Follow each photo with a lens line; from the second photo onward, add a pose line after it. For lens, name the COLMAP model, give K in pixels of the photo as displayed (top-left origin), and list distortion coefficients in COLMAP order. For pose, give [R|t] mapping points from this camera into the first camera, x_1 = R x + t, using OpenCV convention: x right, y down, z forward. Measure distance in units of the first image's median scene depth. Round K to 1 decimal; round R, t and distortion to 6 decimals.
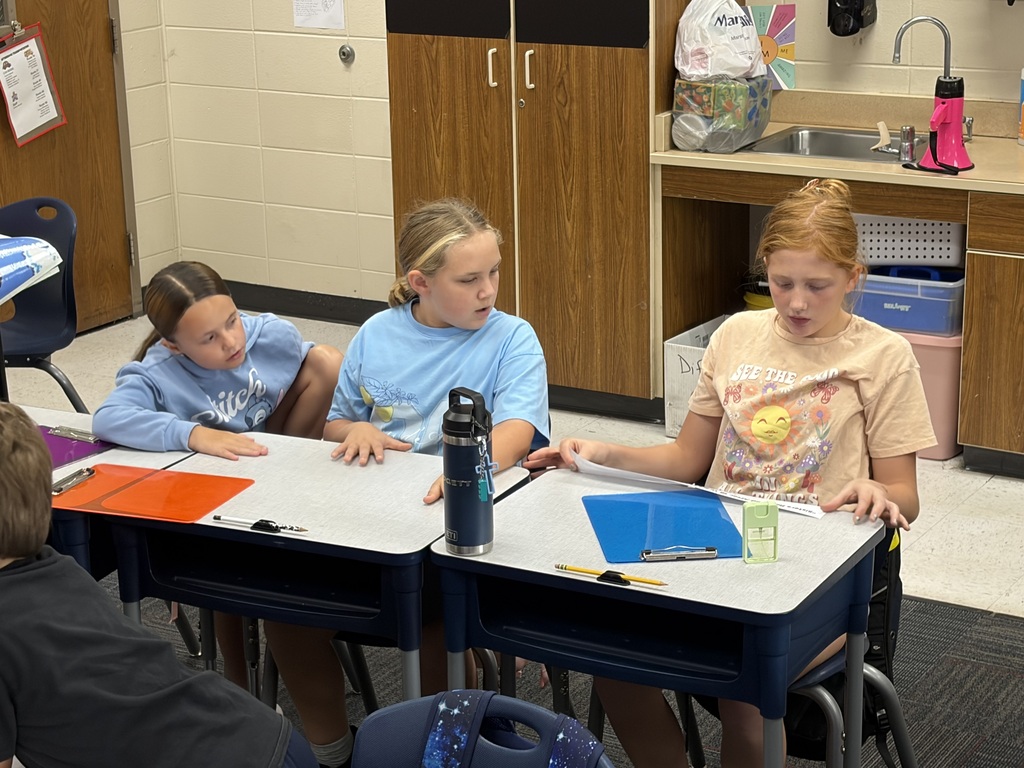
lens RADIAL K [[2164.1, 0, 510.5], [0, 2164.1, 383.0], [0, 0, 1]] dist [0.133407, 0.000000]
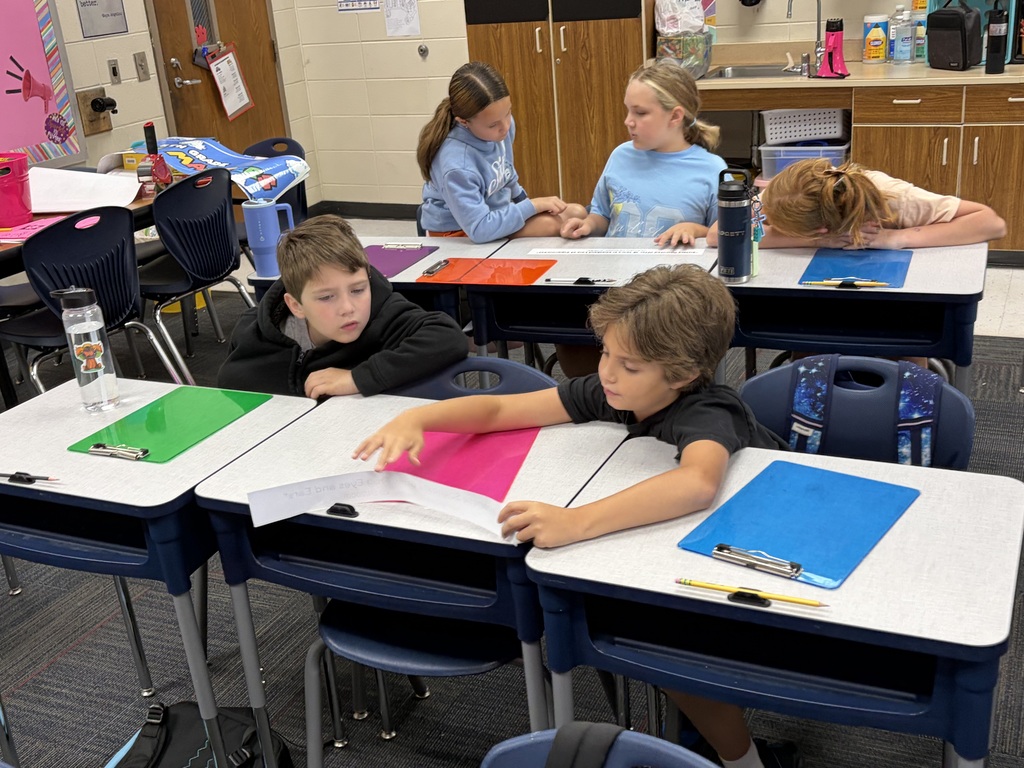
lens RADIAL K [[1177.6, 0, 515.0], [0, 1177.6, 382.6], [0, 0, 1]] dist [0.006820, 0.000000]
pose [[0.989864, -0.096359, 0.104328, -0.142866], [0.088975, 0.993335, 0.073269, 0.041132], [-0.110693, -0.063244, 0.991840, 0.125919]]
